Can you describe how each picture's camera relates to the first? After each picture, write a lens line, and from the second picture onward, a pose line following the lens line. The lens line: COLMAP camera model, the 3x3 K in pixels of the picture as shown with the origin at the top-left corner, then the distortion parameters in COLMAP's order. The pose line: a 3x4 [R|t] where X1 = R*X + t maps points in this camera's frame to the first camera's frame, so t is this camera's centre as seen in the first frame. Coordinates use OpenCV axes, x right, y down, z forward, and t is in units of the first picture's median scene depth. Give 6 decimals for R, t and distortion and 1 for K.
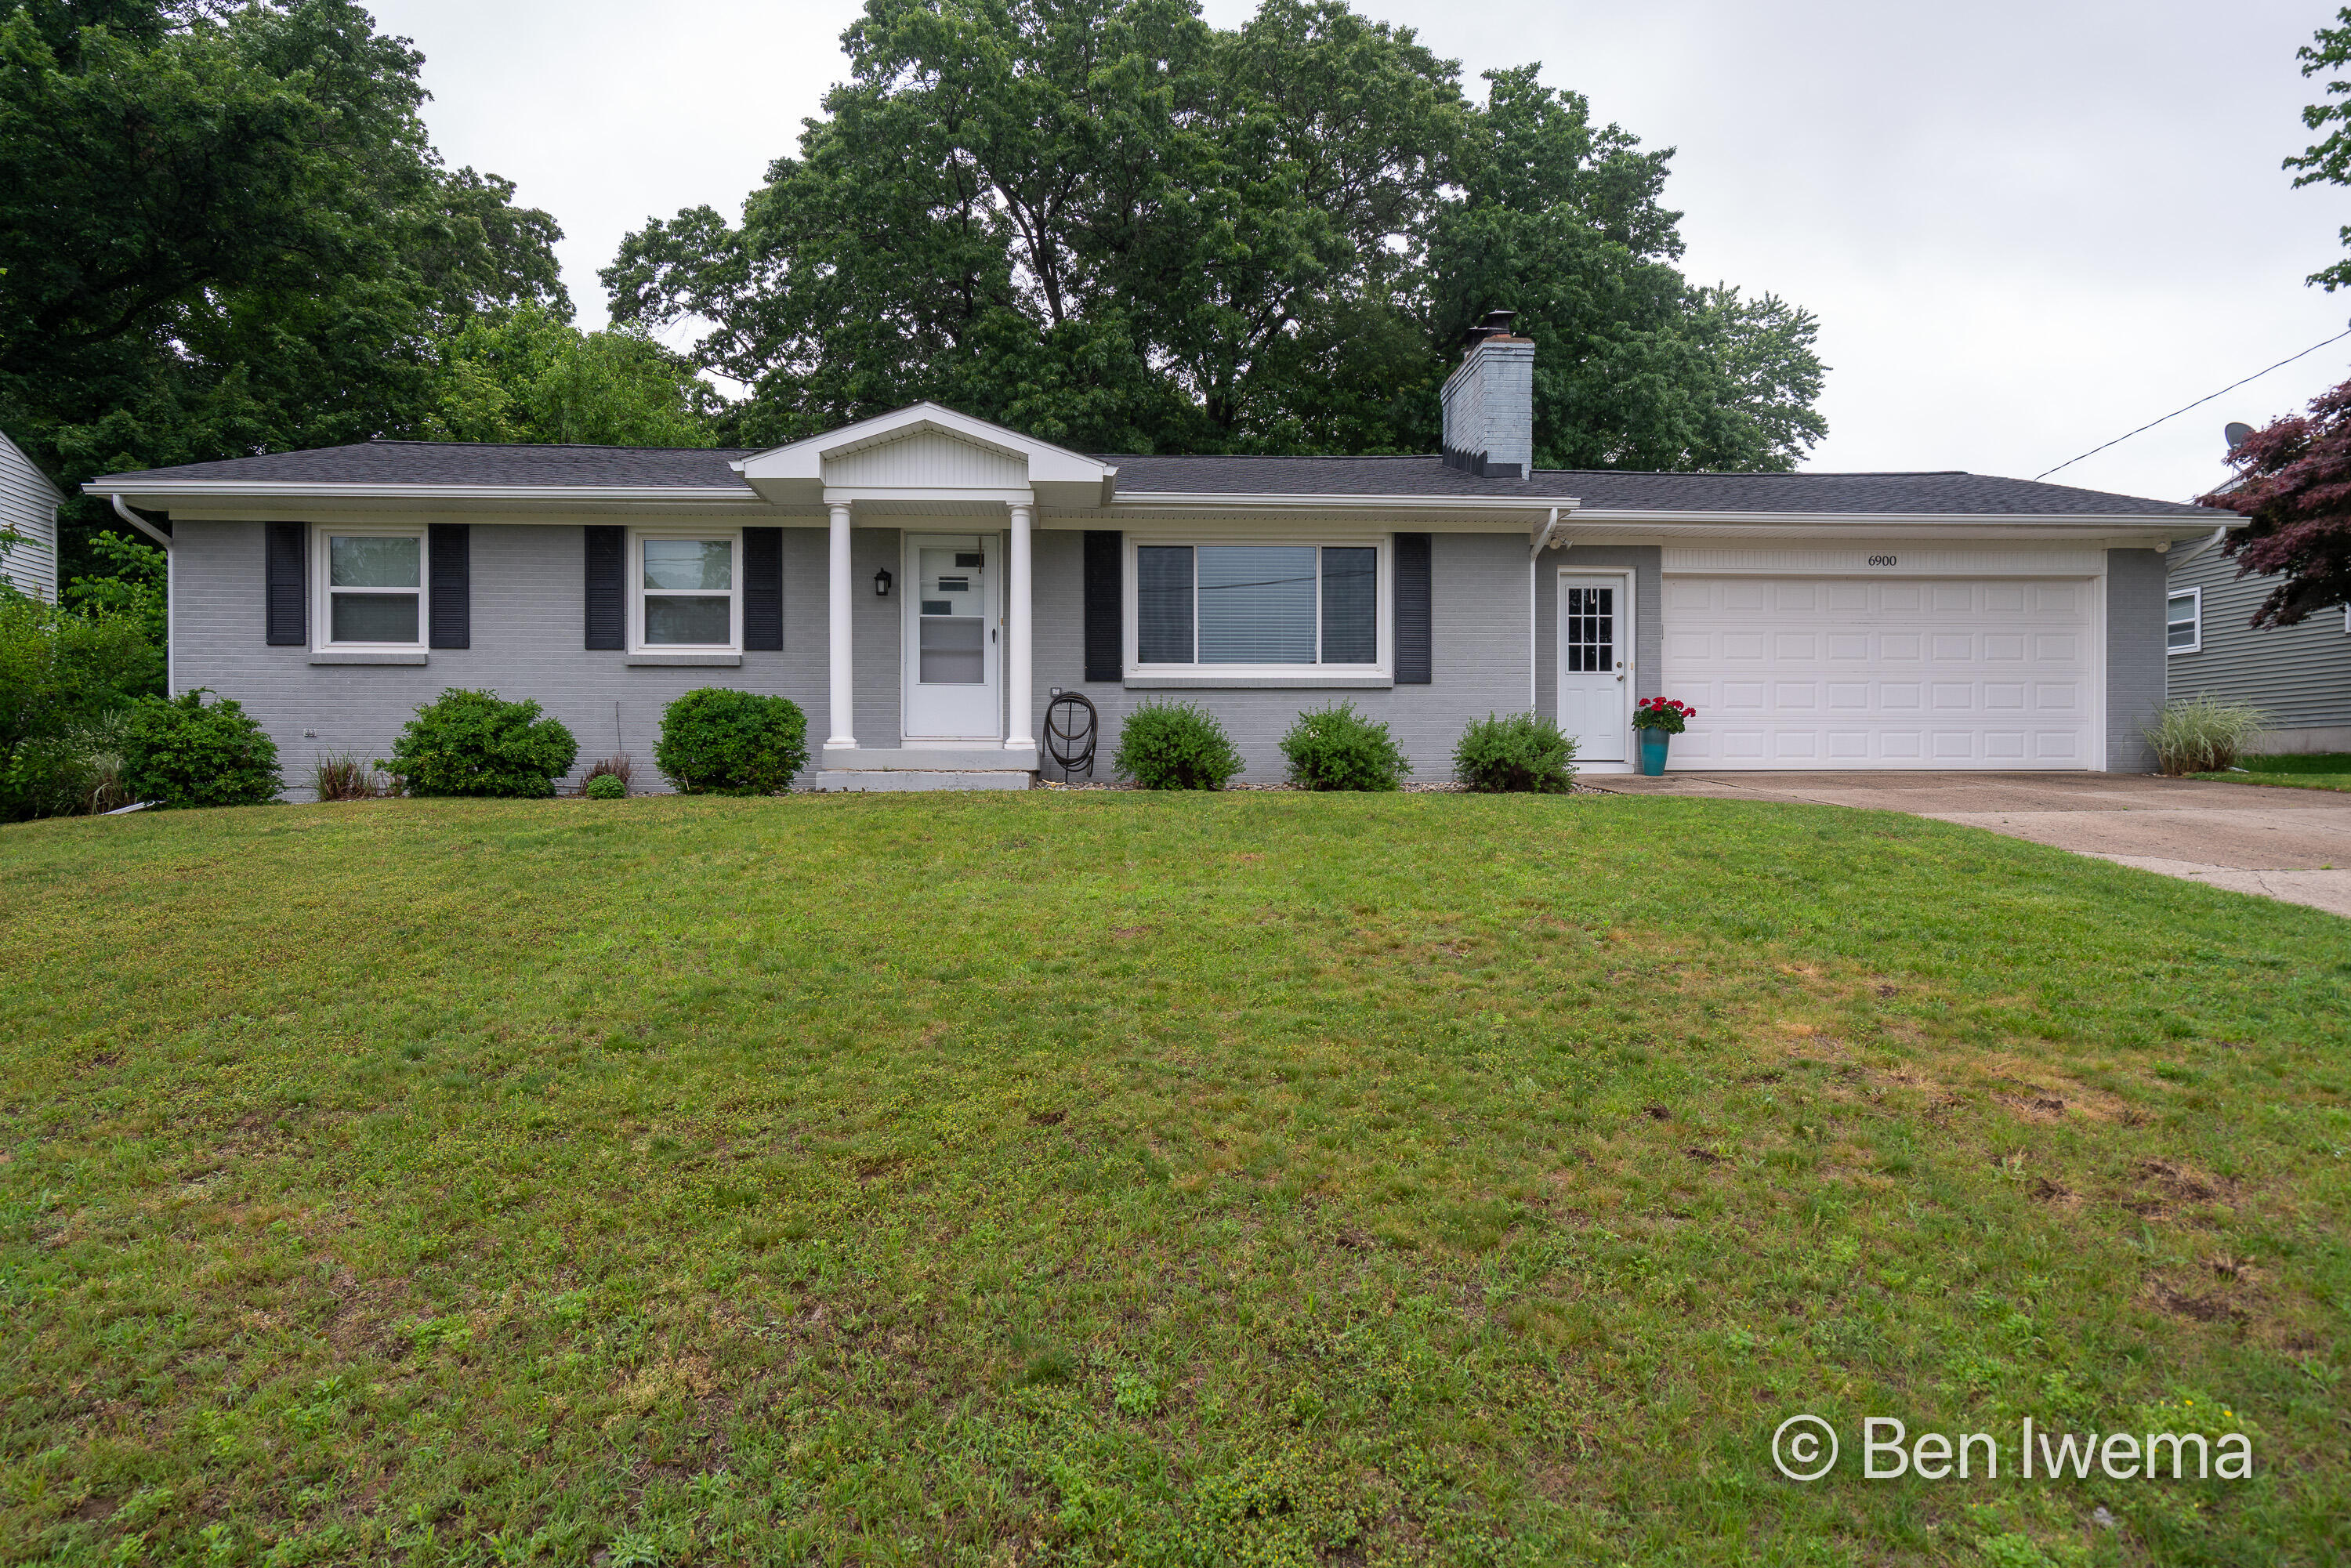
lens RADIAL K [[1311.1, 0, 1175.5], [0, 1311.1, 784.0], [0, 0, 1]] dist [0.001117, -0.000034]
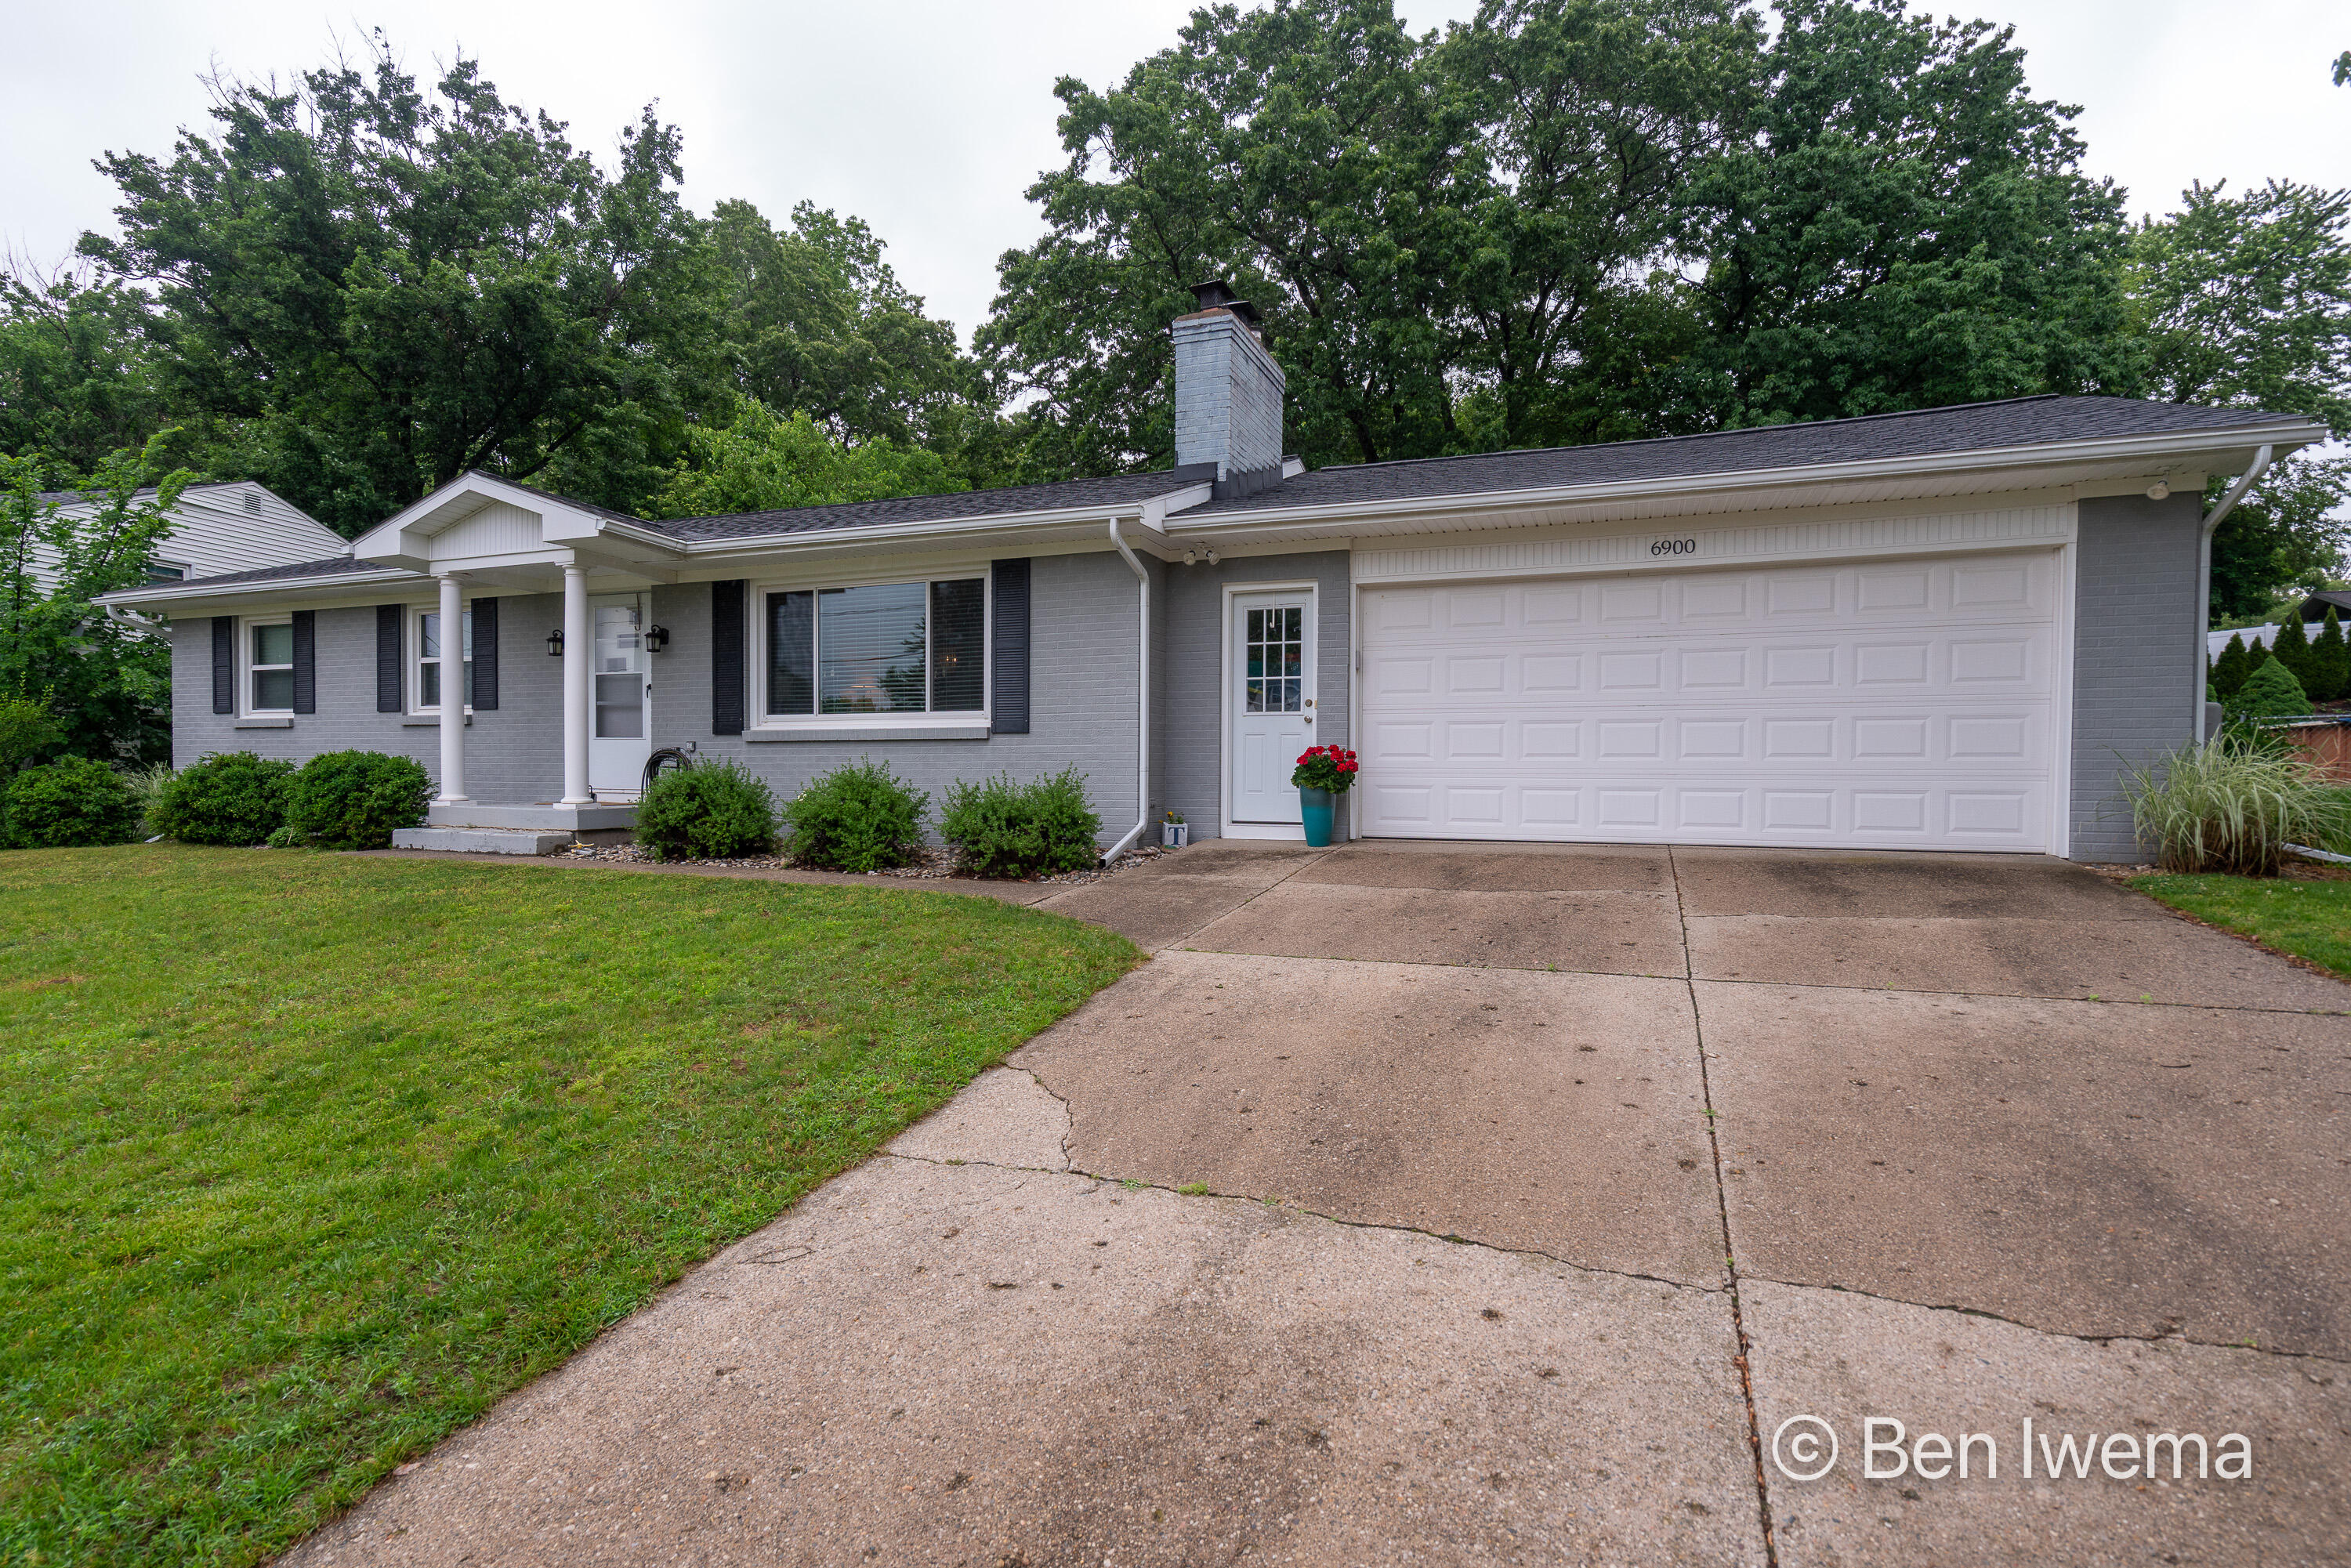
lens RADIAL K [[1184.3, 0, 1175.5], [0, 1184.3, 784.0], [0, 0, 1]] dist [-0.002729, 0.000842]
pose [[0.905133, 0.009401, -0.425025, 0.581717], [-0.008494, 0.999956, 0.004029, -0.044590], [0.425044, -0.000036, 0.905172, 0.320532]]
